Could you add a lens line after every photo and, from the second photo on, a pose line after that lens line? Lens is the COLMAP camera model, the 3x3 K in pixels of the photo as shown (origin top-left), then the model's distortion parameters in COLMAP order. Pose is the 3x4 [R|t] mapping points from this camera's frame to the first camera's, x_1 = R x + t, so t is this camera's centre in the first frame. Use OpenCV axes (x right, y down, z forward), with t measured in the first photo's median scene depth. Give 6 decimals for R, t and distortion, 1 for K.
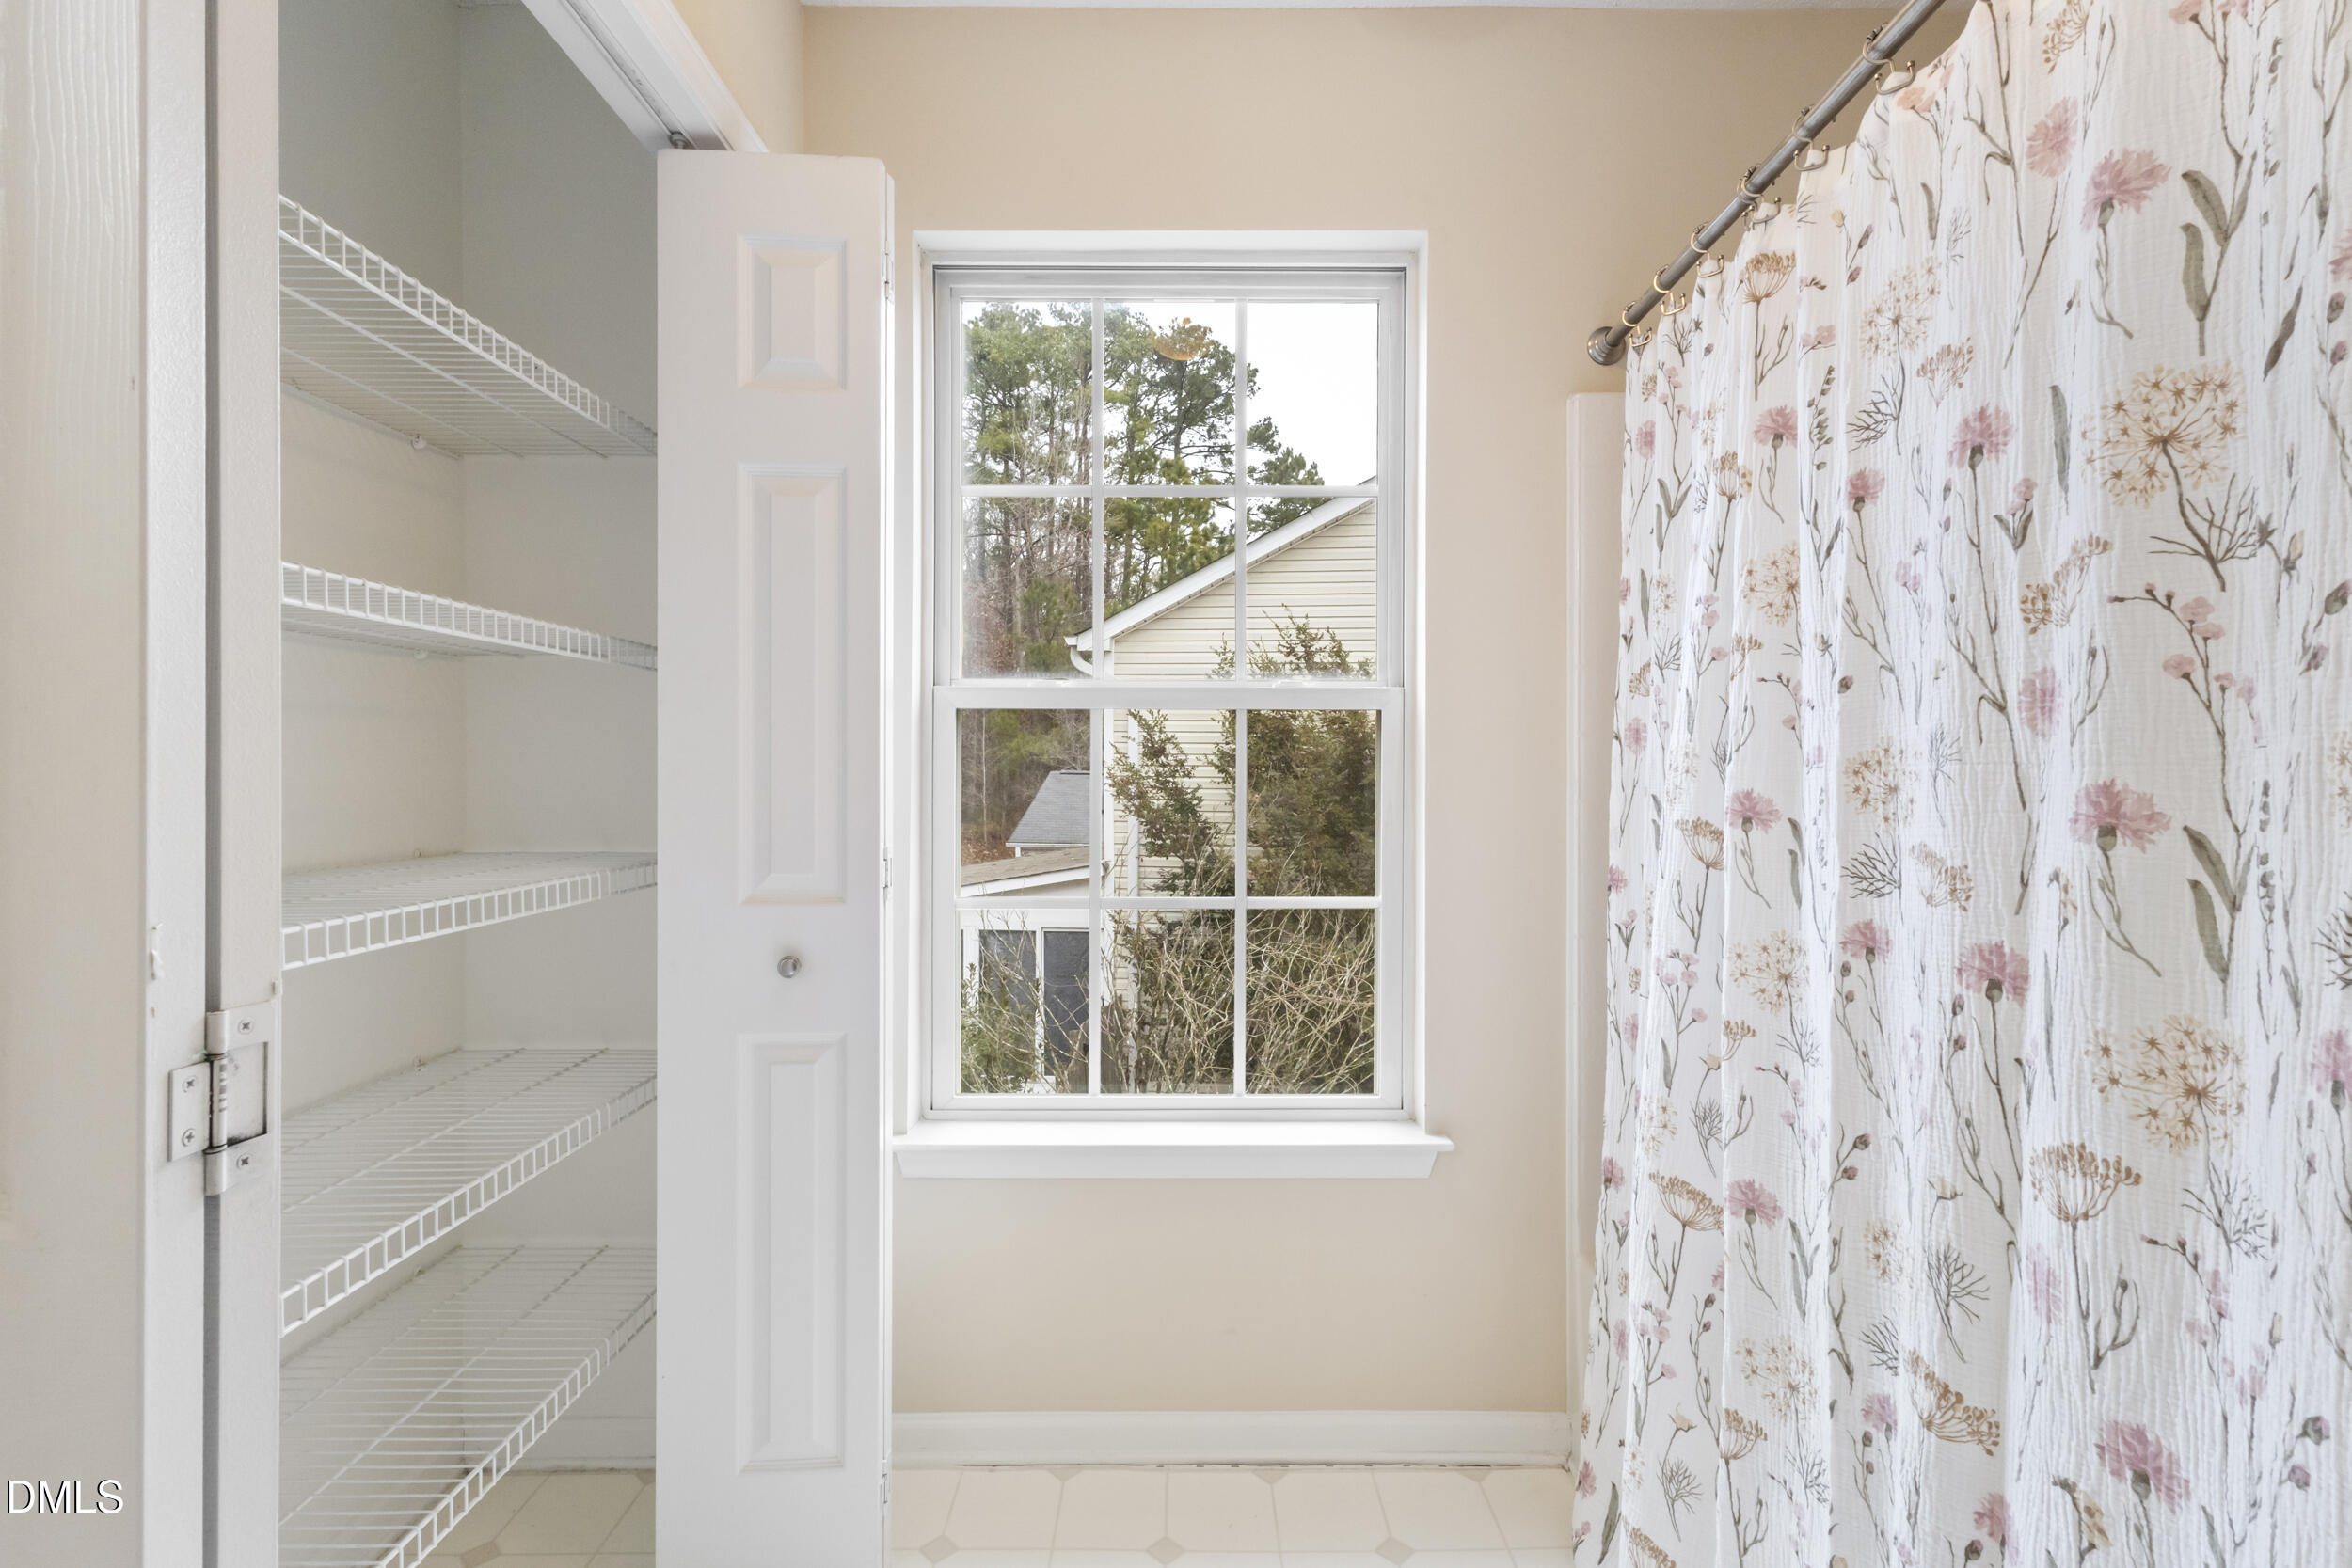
lens RADIAL K [[1078.5, 0, 1179.8], [0, 1078.5, 777.6], [0, 0, 1]] dist [0.004843, 0.000832]
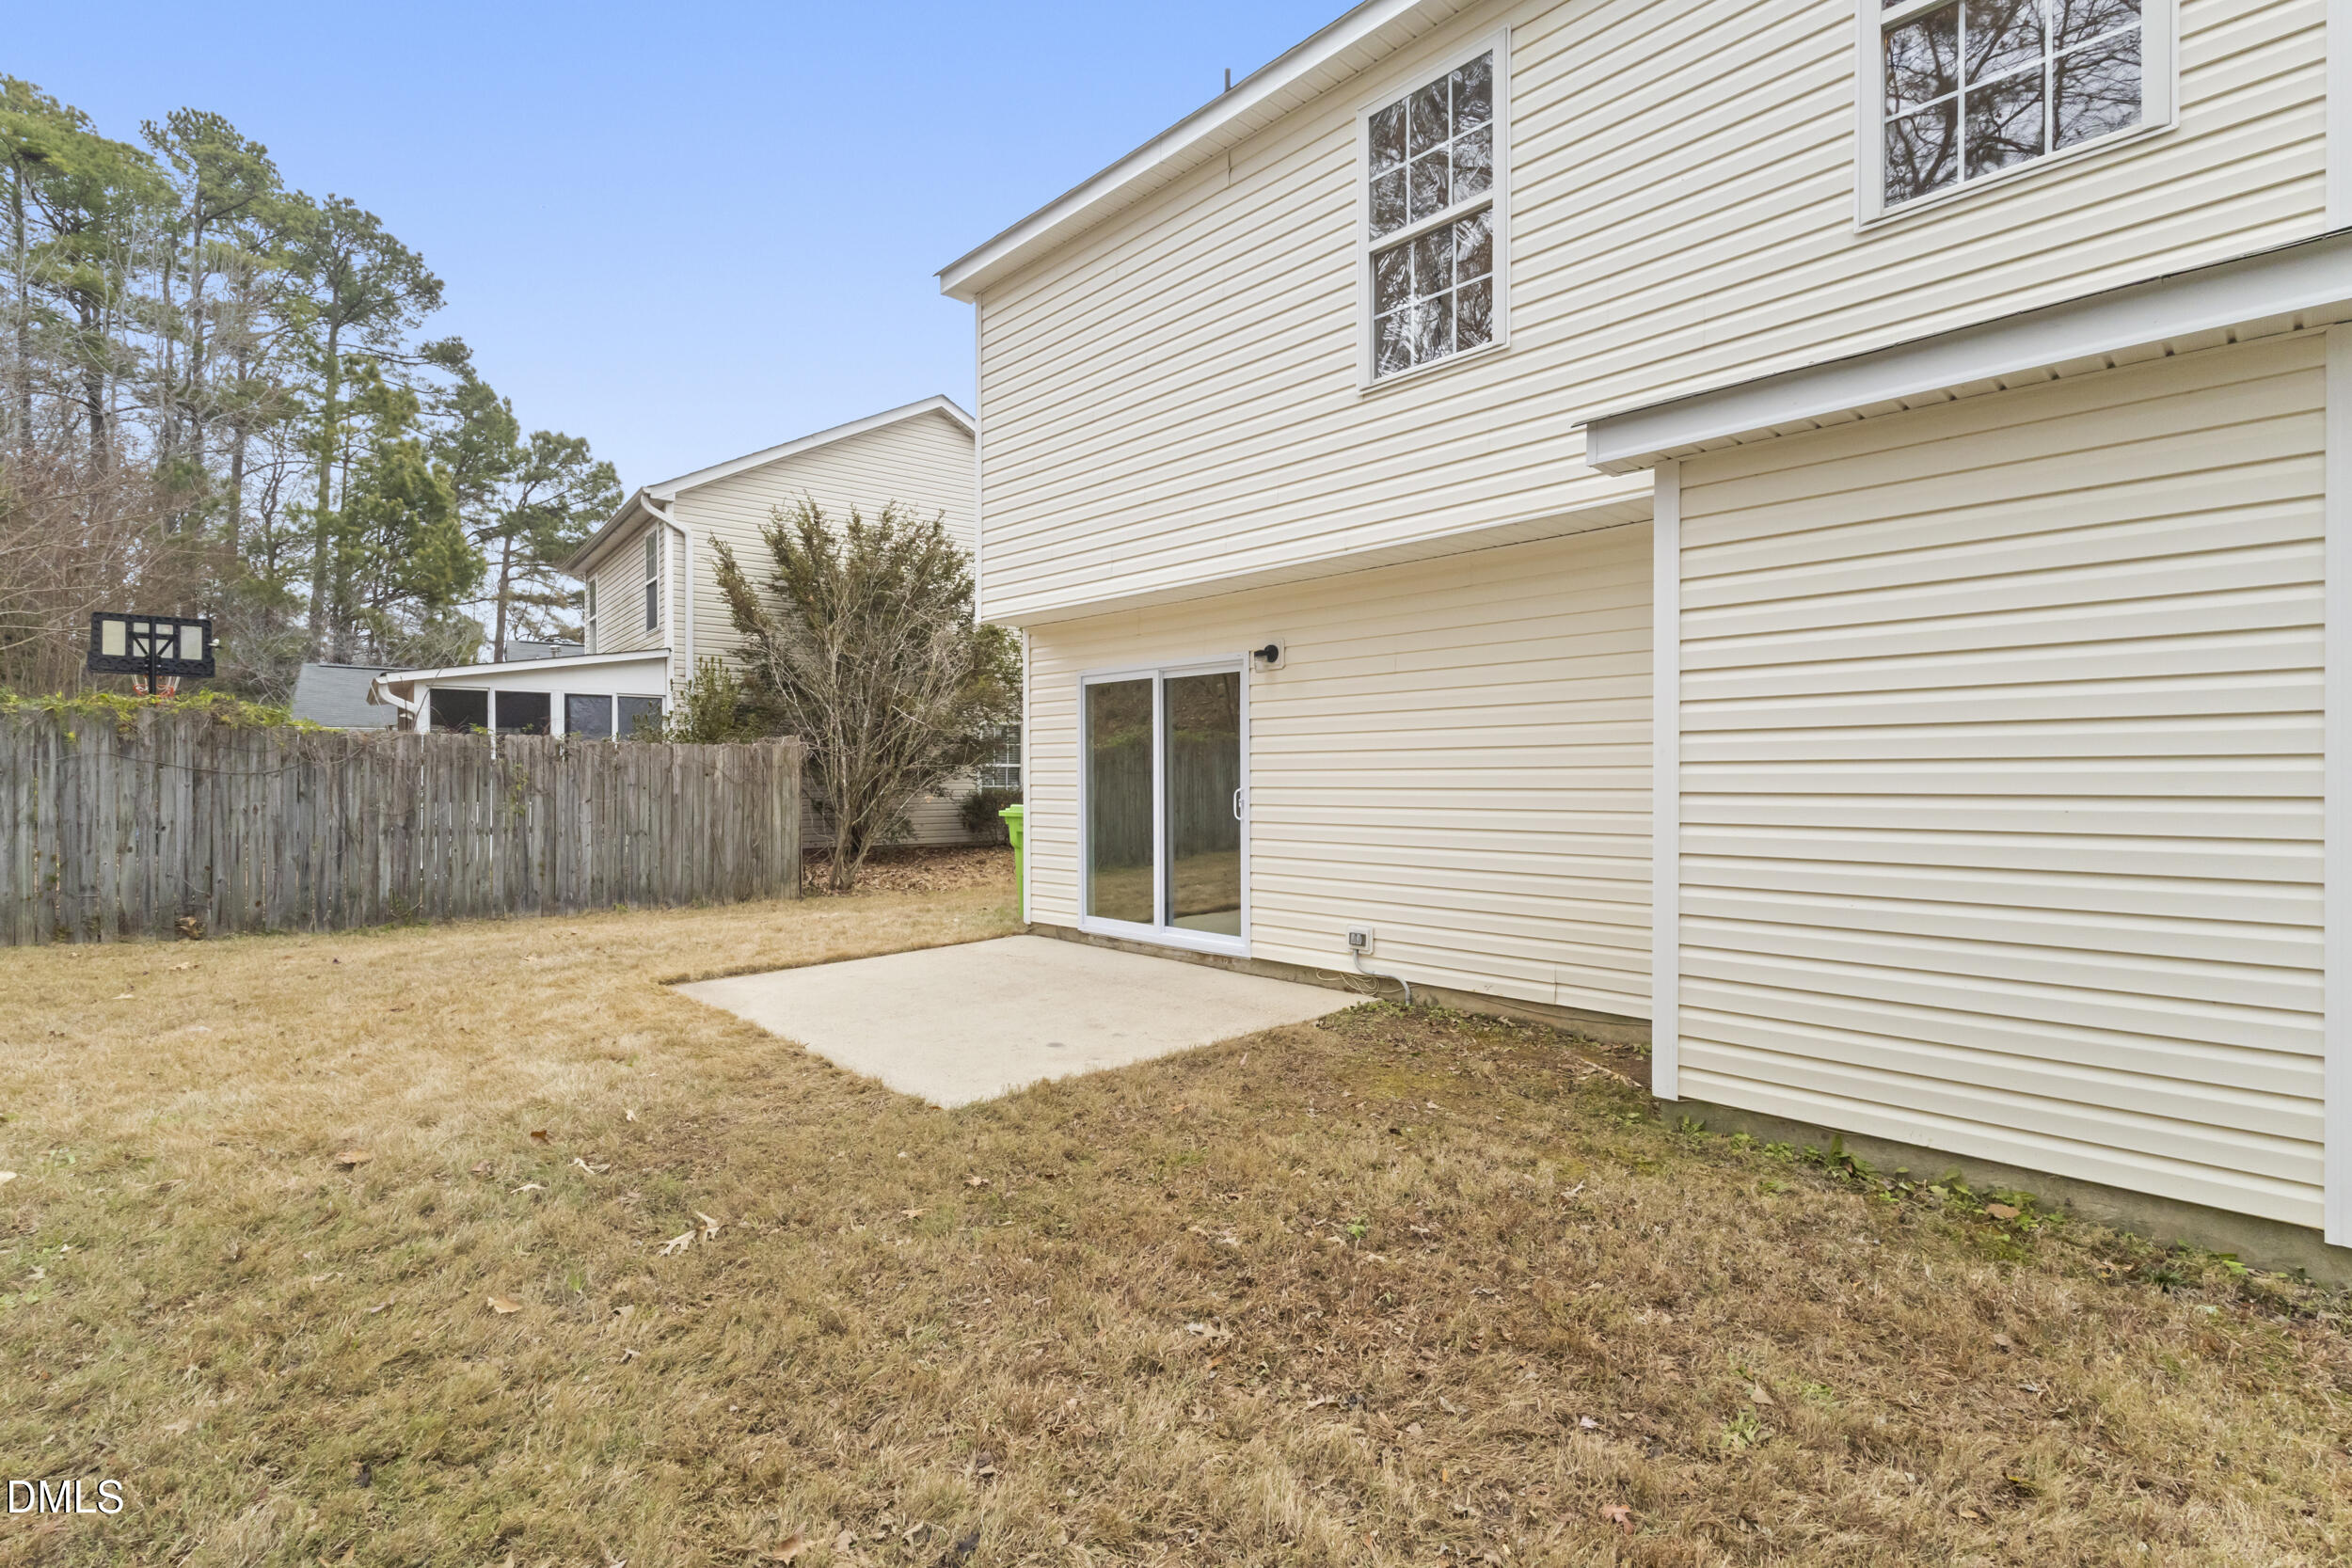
lens RADIAL K [[1078.5, 0, 1173.3], [0, 1078.5, 784.7], [0, 0, 1]] dist [0.004843, 0.000832]
pose [[0.725656, -0.004016, 0.688046, -0.610118], [0.003305, 0.999992, 0.002351, 0.276866], [-0.688050, 0.000568, 0.725663, -0.543855]]
